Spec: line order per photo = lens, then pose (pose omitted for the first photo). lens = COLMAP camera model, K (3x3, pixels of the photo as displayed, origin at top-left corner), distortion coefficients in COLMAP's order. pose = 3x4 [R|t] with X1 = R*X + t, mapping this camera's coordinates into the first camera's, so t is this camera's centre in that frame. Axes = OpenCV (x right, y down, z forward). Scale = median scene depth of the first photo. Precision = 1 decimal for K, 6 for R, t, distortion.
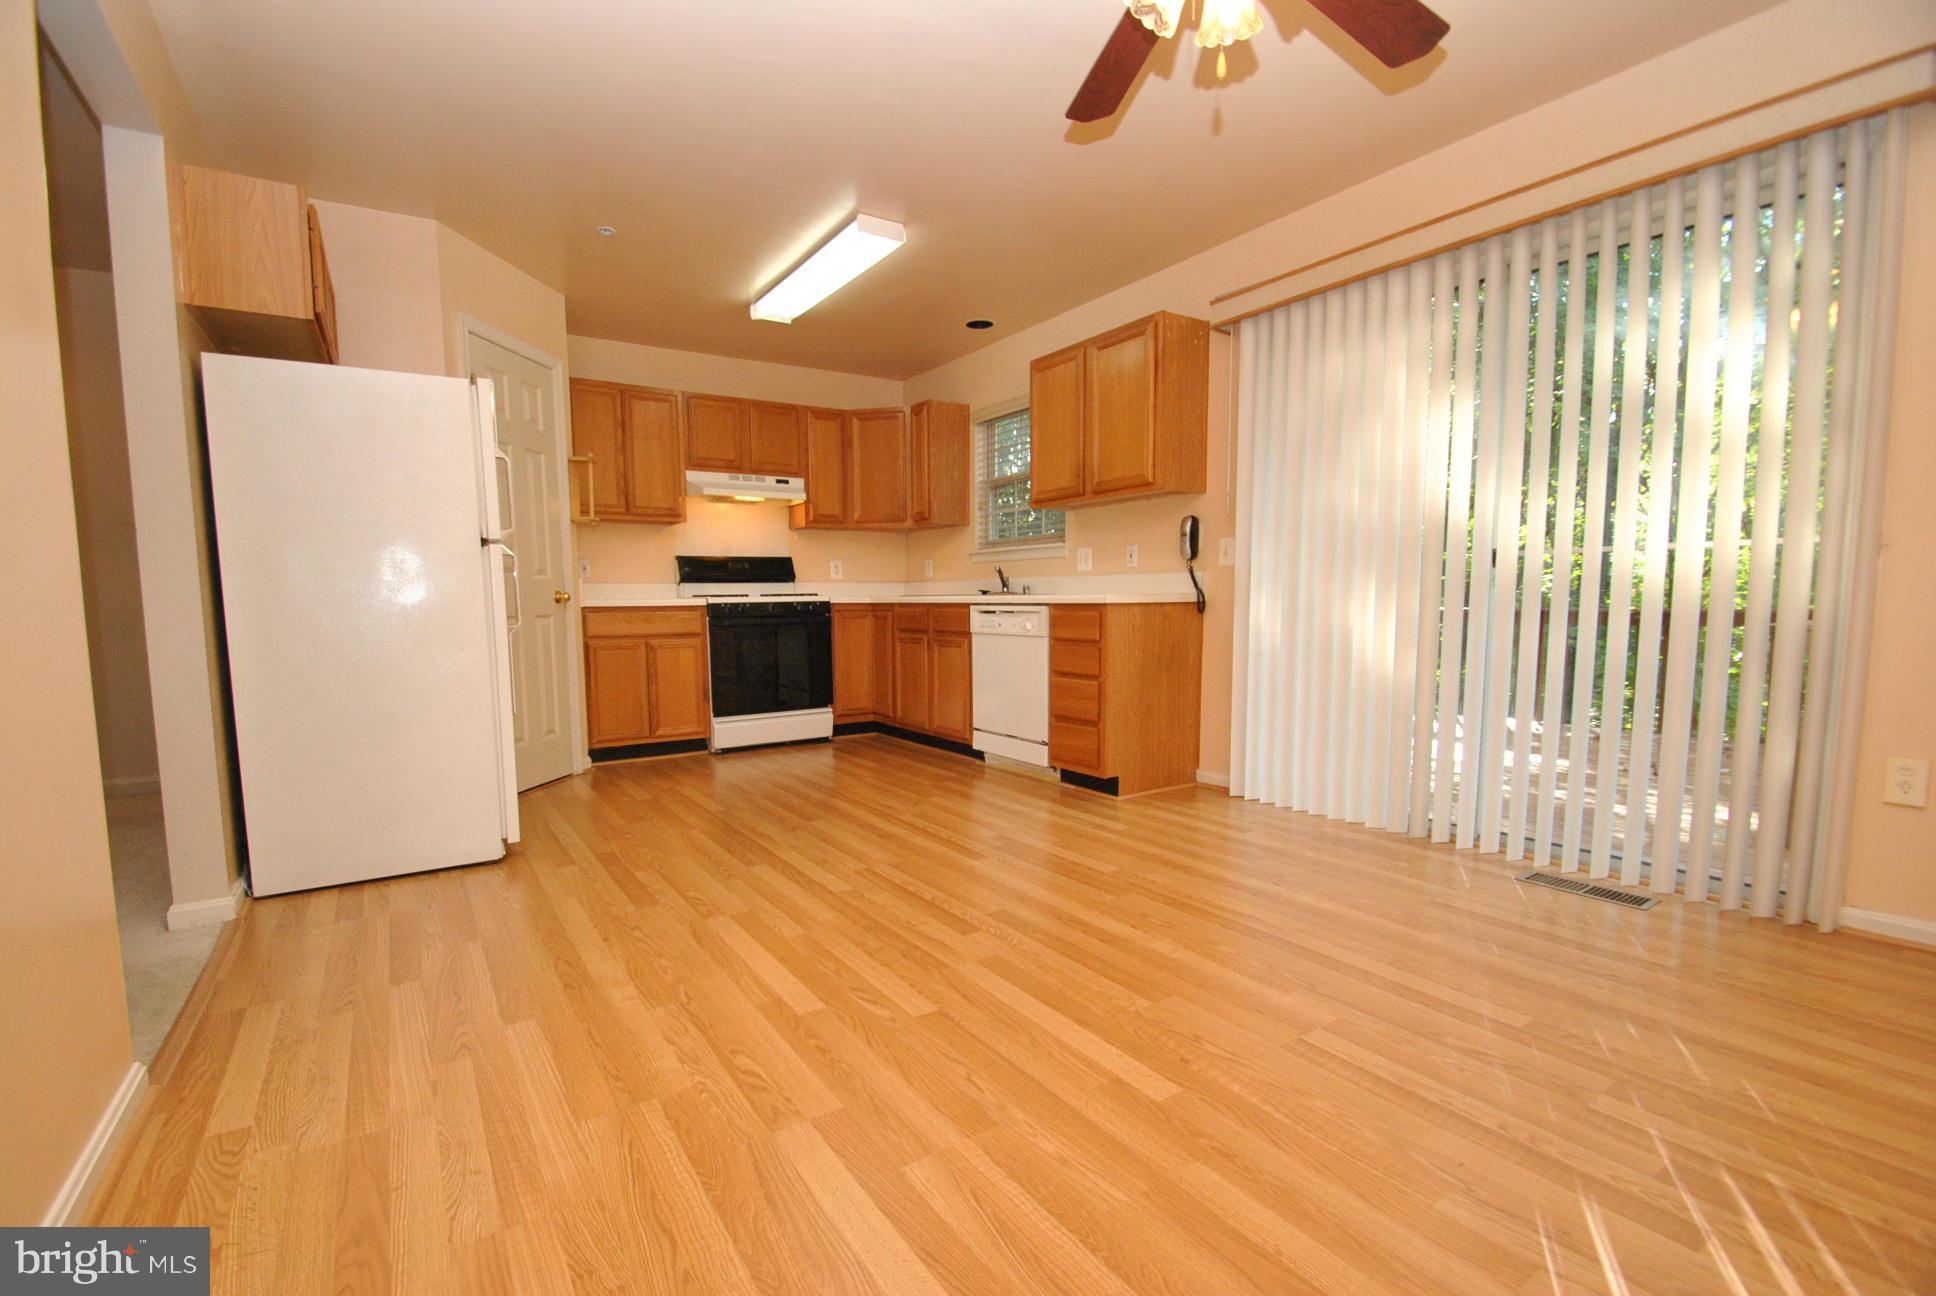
lens RADIAL K [[847.6, 0, 938.1], [0, 847.6, 682.6], [0, 0, 1]] dist [0.008919, -0.011015]
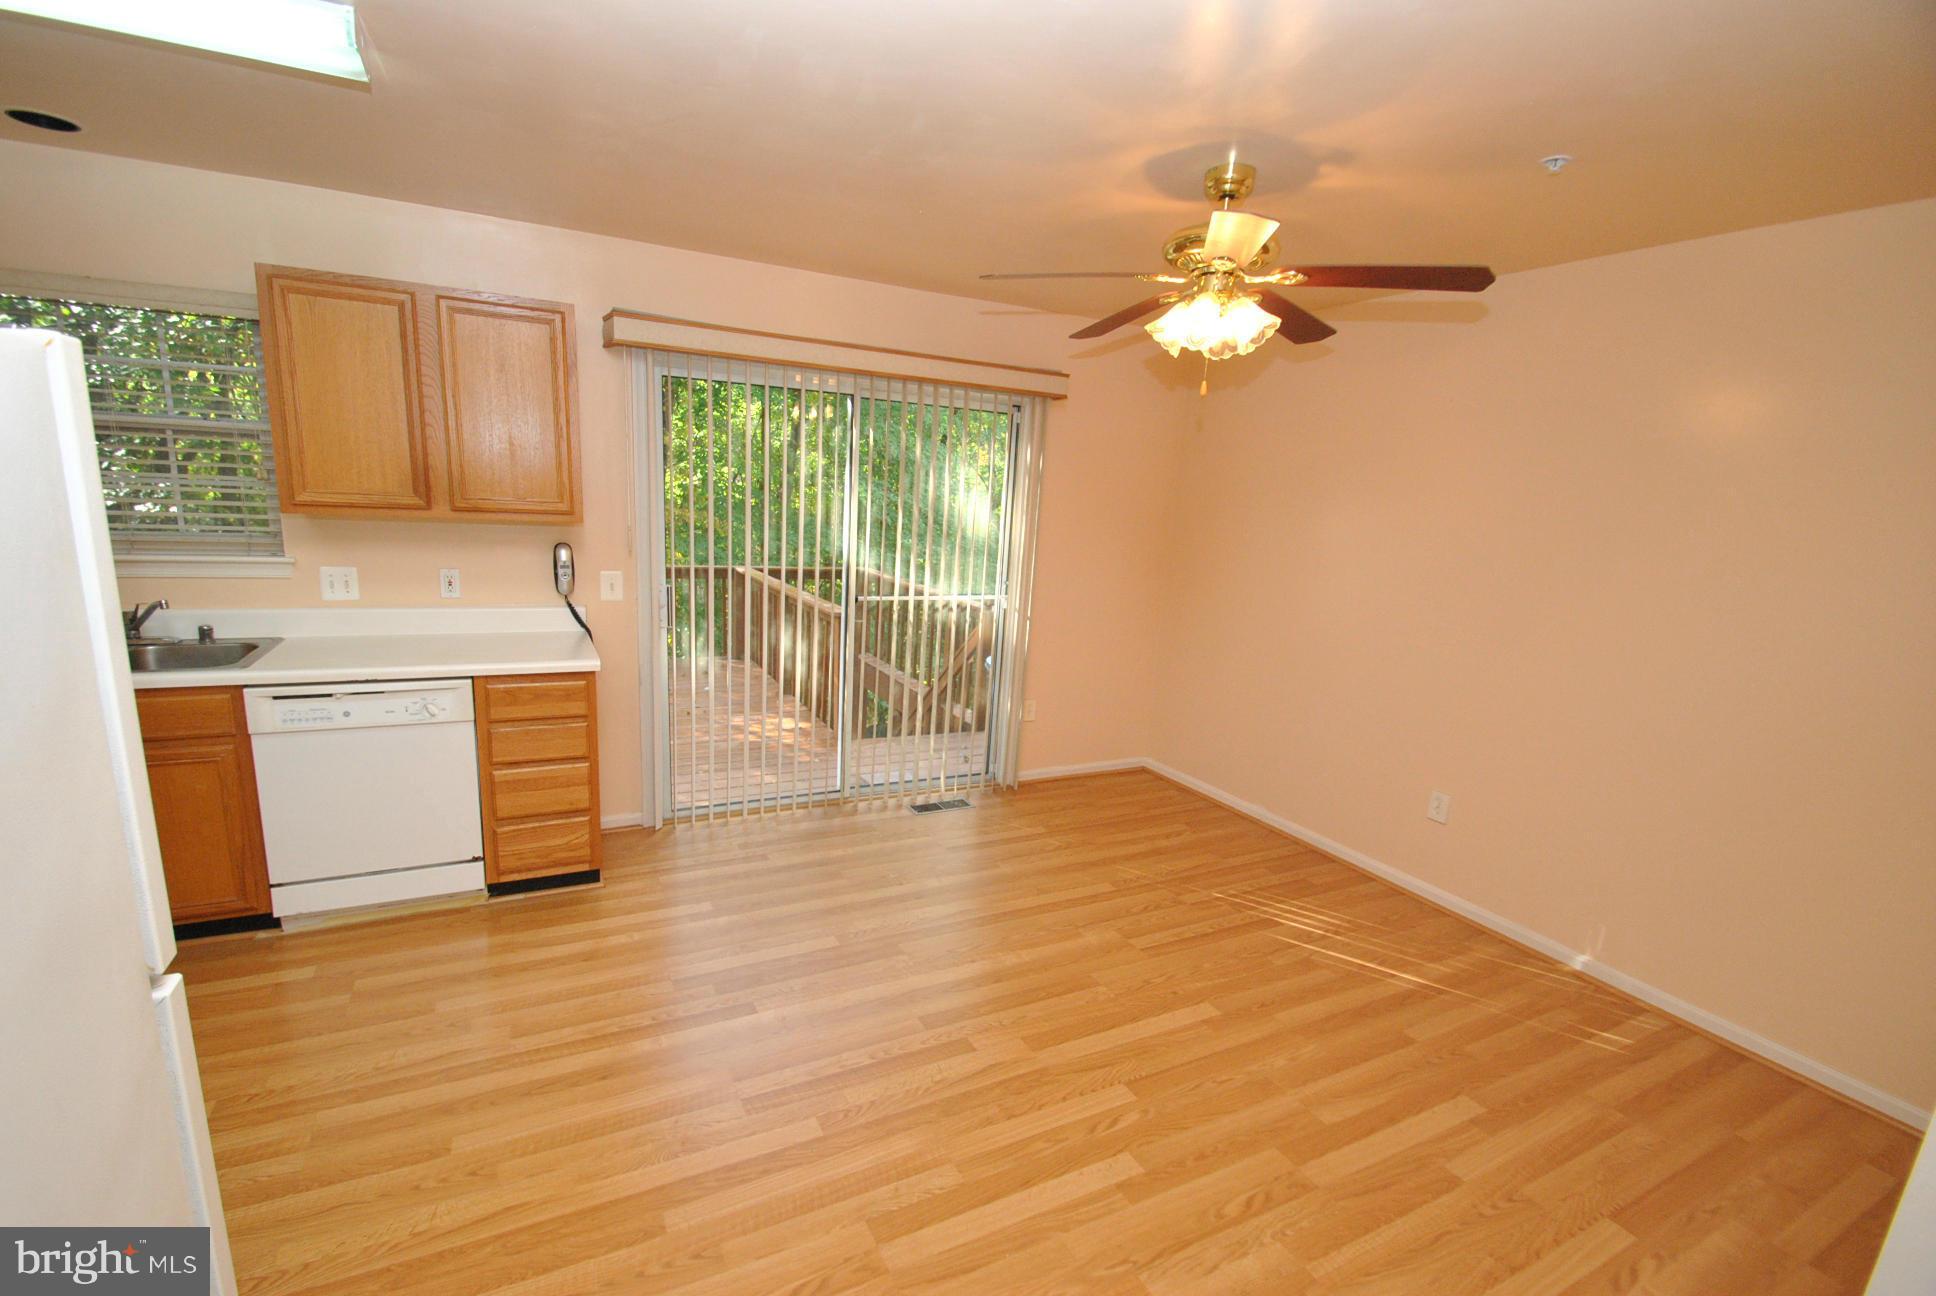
lens RADIAL K [[847.6, 0, 938.1], [0, 847.6, 682.6], [0, 0, 1]] dist [0.008919, -0.011015]
pose [[0.109803, -0.201191, 0.973378, -0.421441], [0.047299, 0.979248, 0.197068, -0.167525], [-0.992827, 0.024401, 0.117041, 0.419980]]
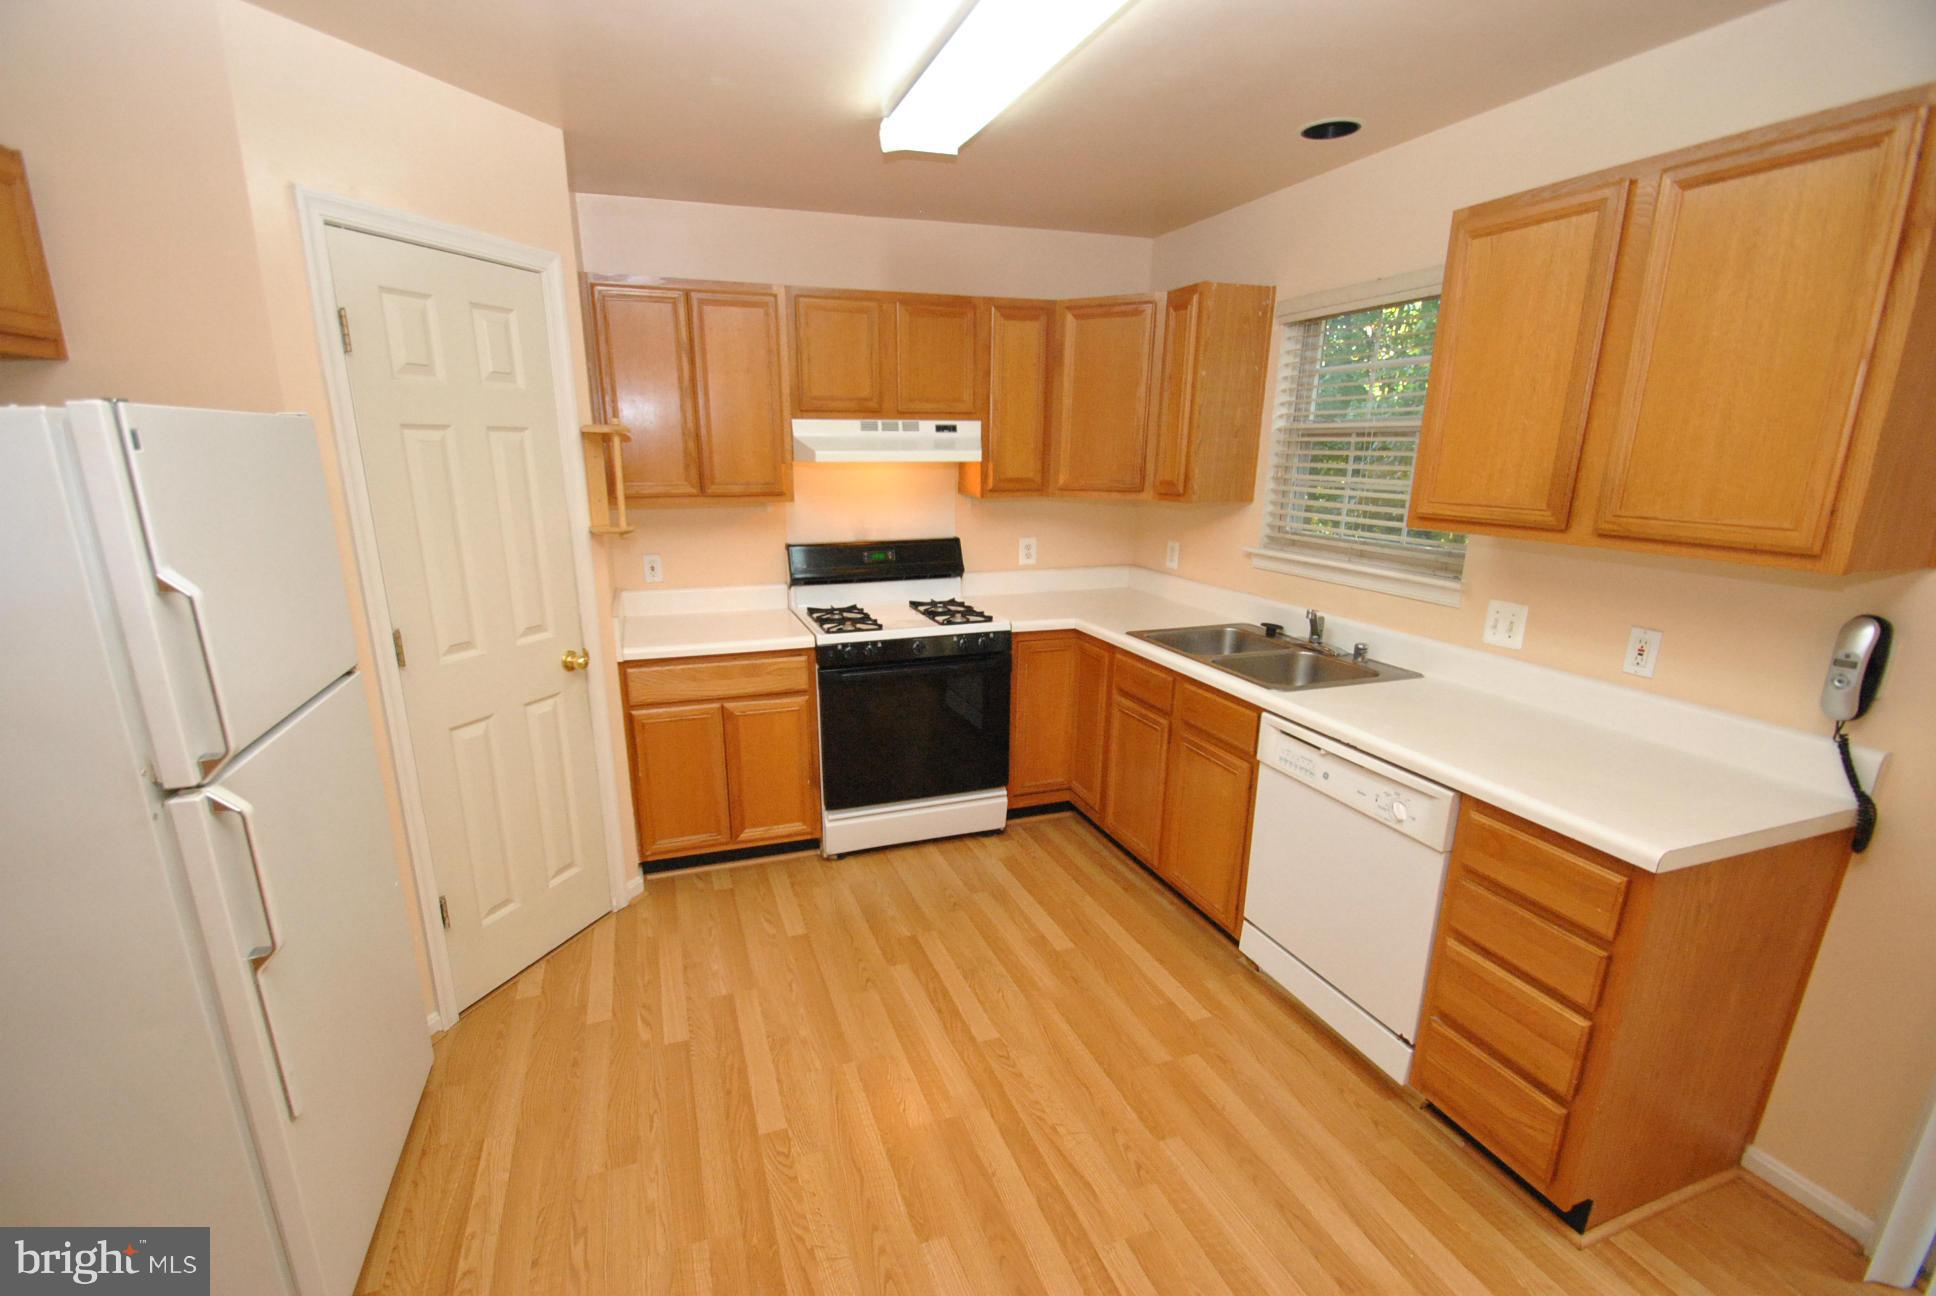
lens RADIAL K [[847.6, 0, 938.1], [0, 847.6, 682.6], [0, 0, 1]] dist [0.008919, -0.011015]
pose [[0.971240, 0.074893, -0.226018, -0.036685], [-0.034967, 0.983817, 0.175734, -0.176376], [0.235521, -0.162776, 0.958141, 0.399587]]
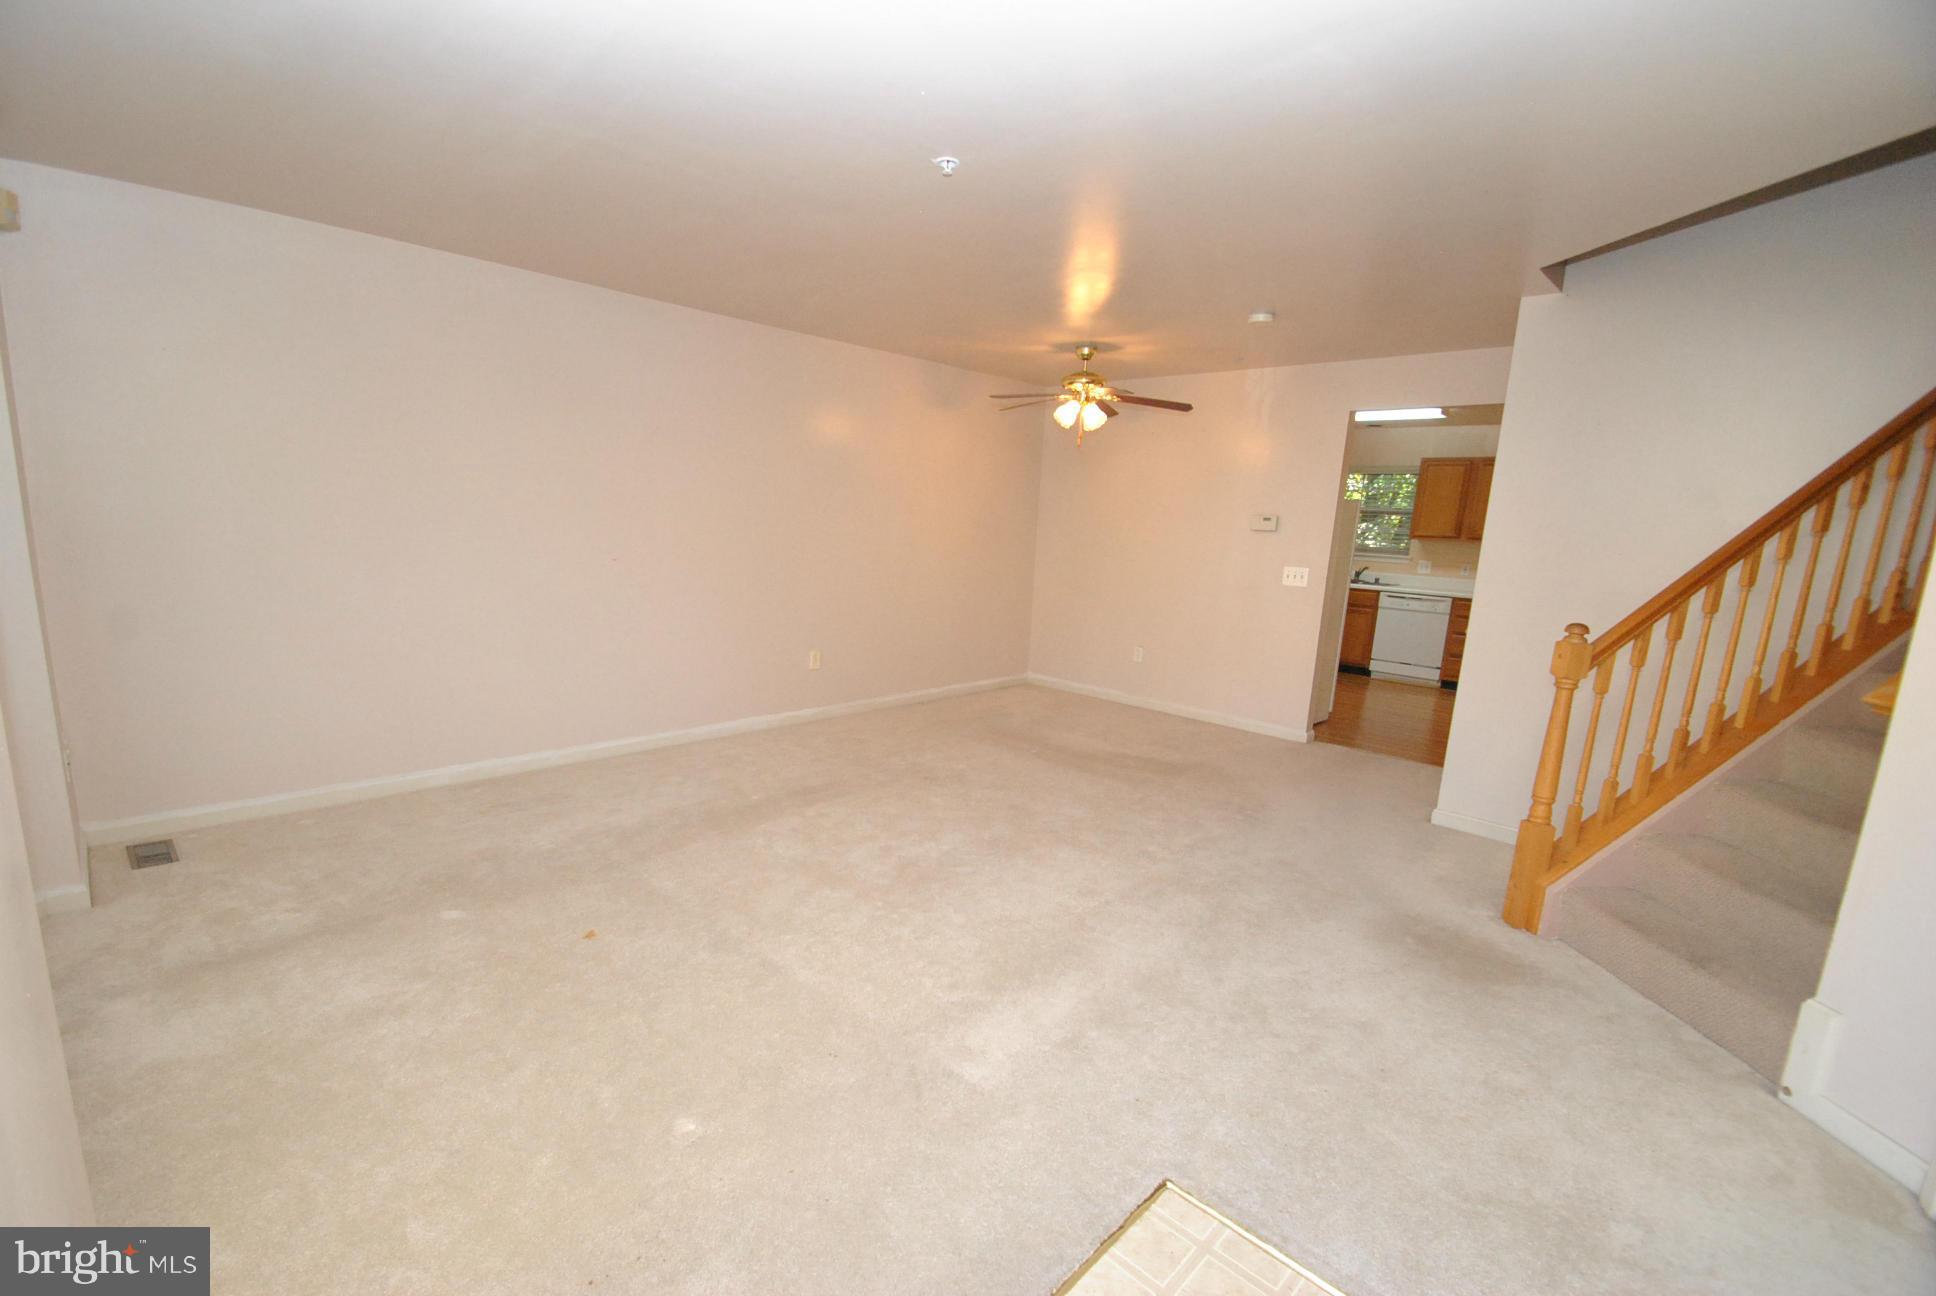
lens RADIAL K [[847.6, 0, 938.1], [0, 847.6, 682.6], [0, 0, 1]] dist [0.008919, -0.011015]
pose [[0.972824, 0.014051, 0.231118, -1.167710], [-0.036701, 0.994896, 0.093997, -0.030817], [-0.228617, -0.099925, 0.968374, -0.503289]]
